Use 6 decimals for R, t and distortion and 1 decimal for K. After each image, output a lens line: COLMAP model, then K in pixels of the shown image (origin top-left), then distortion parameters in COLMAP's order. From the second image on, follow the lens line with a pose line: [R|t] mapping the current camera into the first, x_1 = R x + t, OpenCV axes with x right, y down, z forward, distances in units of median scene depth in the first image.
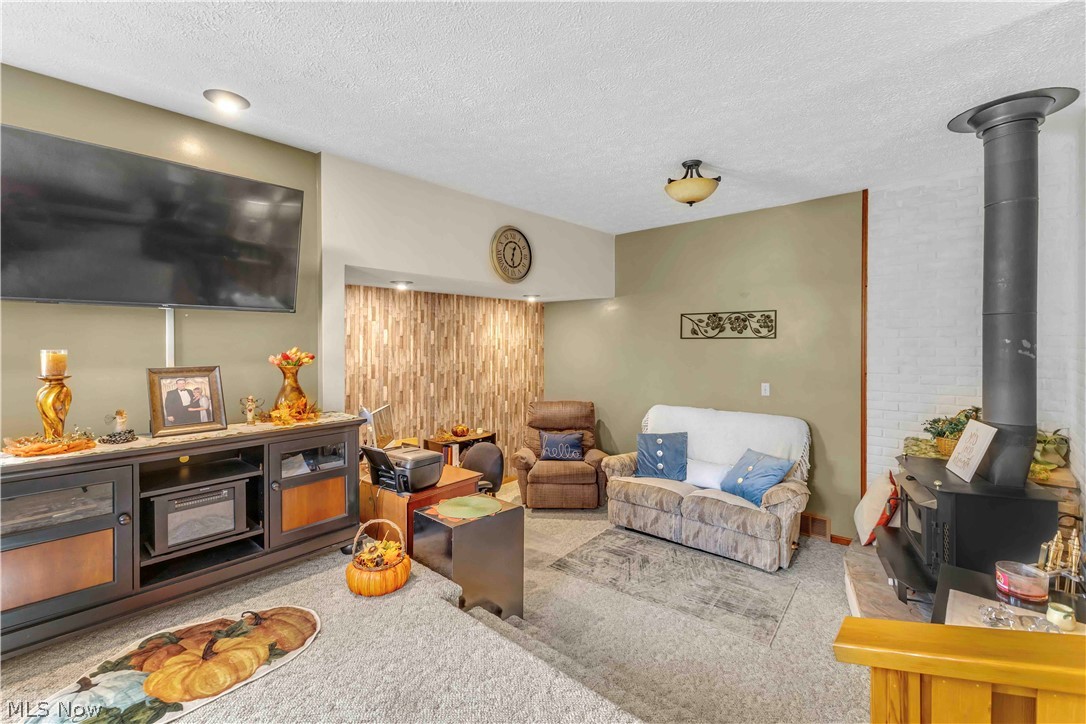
lens RADIAL K [[468.2, 0, 543.0], [0, 468.2, 340.4], [0, 0, 1]] dist [0.002168, 0.000139]
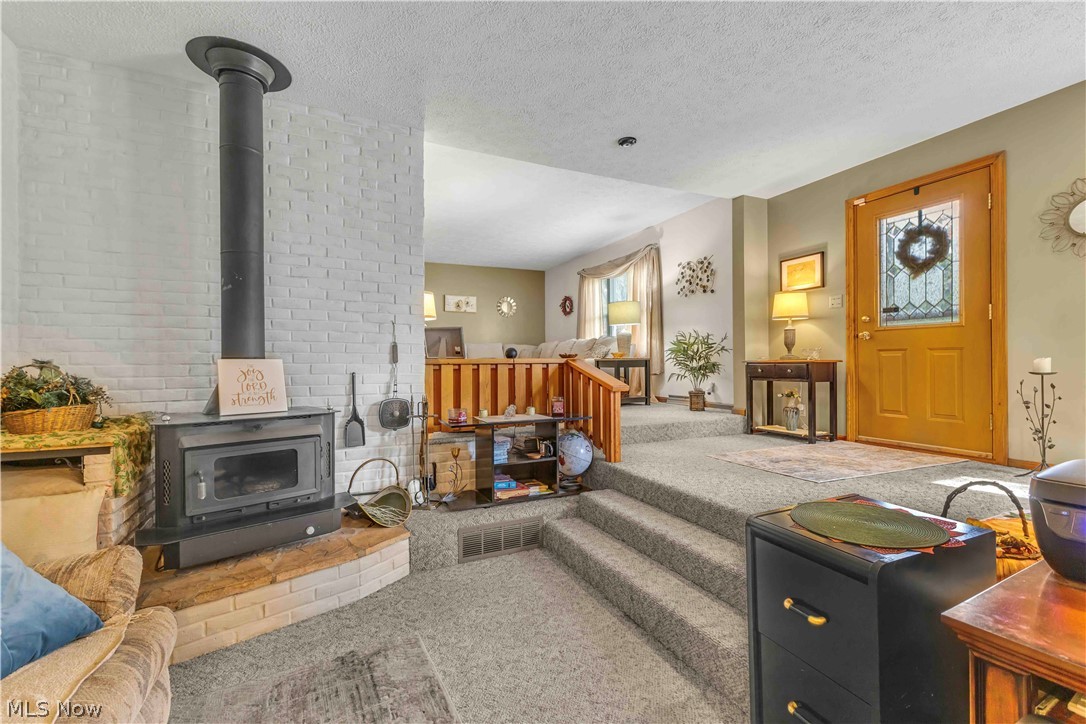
lens RADIAL K [[479.6, 0, 545.4], [0, 479.6, 362.2], [0, 0, 1]] dist [0.001957, -0.000259]
pose [[-0.926563, 0.011593, 0.375960, -0.026677], [0.014035, 0.999894, 0.003759, 0.117153], [-0.375877, 0.008760, -0.926628, 1.080251]]
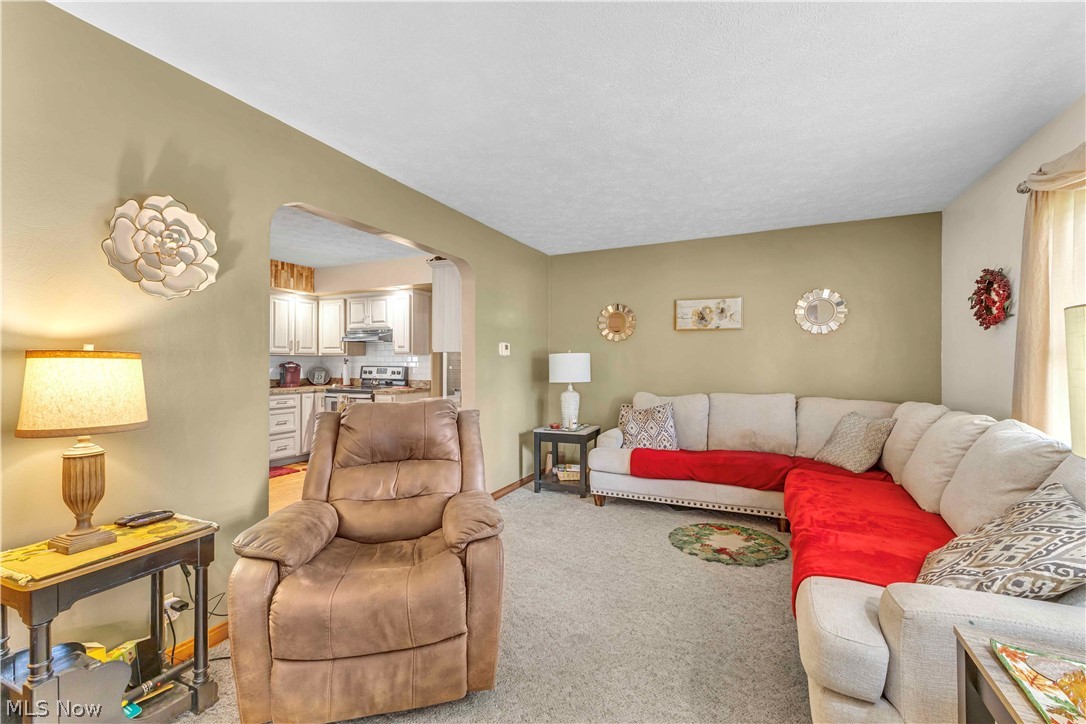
lens RADIAL K [[470.4, 0, 543.0], [0, 470.4, 362.0], [0, 0, 1]] dist [0.010512, -0.004344]
pose [[-0.298573, 0.001449, 0.954386, 0.211898], [0.007941, 0.999968, 0.000966, -0.035895], [-0.954354, 0.007867, -0.298575, -0.093150]]
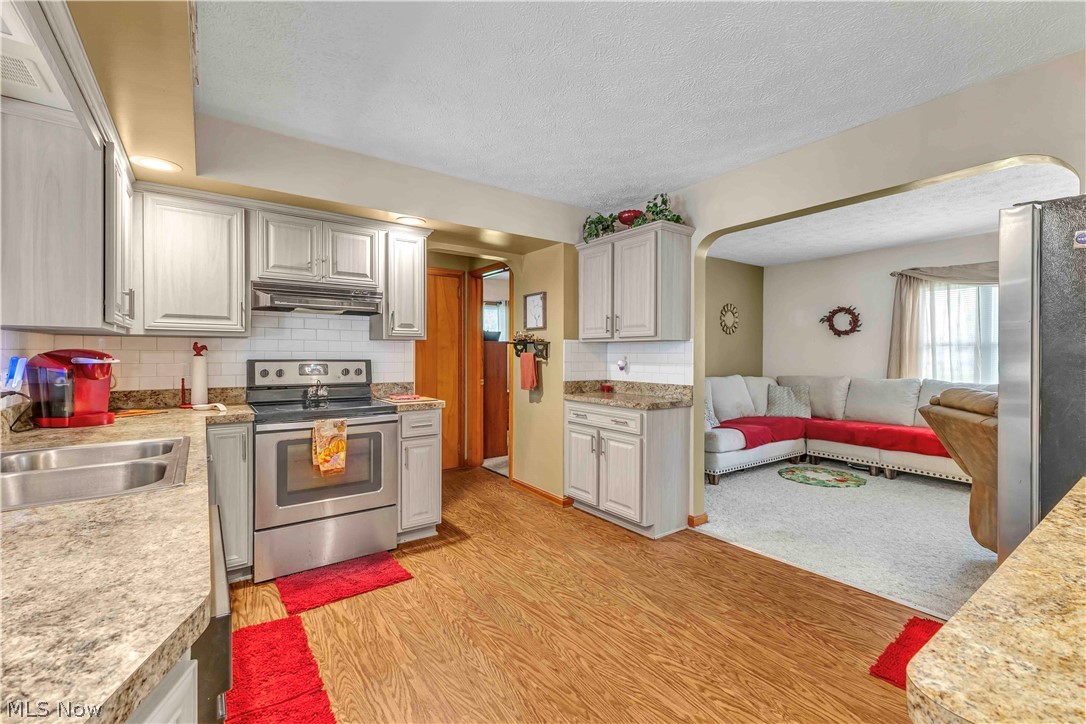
lens RADIAL K [[469.4, 0, 543.0], [0, 469.4, 362.0], [0, 0, 1]] dist [0.000989, -0.000156]
pose [[-0.978795, -0.004639, 0.204789, 1.268129], [0.000665, 0.999666, 0.025823, -0.041505], [-0.204841, 0.025411, -0.978465, 0.613989]]
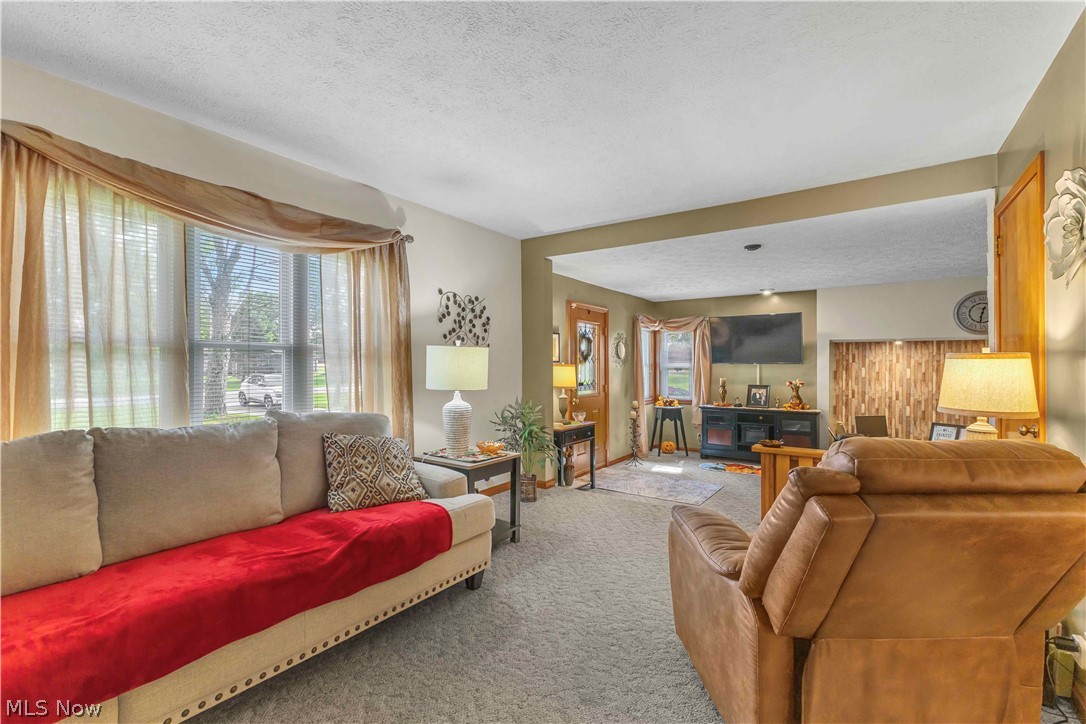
lens RADIAL K [[469.9, 0, 539.1], [0, 469.9, 373.2], [0, 0, 1]] dist [0.005836, -0.000393]
pose [[0.108091, 0.007667, -0.994111, 1.075242], [-0.000992, 0.999971, 0.007605, -0.019024], [0.994140, 0.000164, 0.108096, -0.352872]]
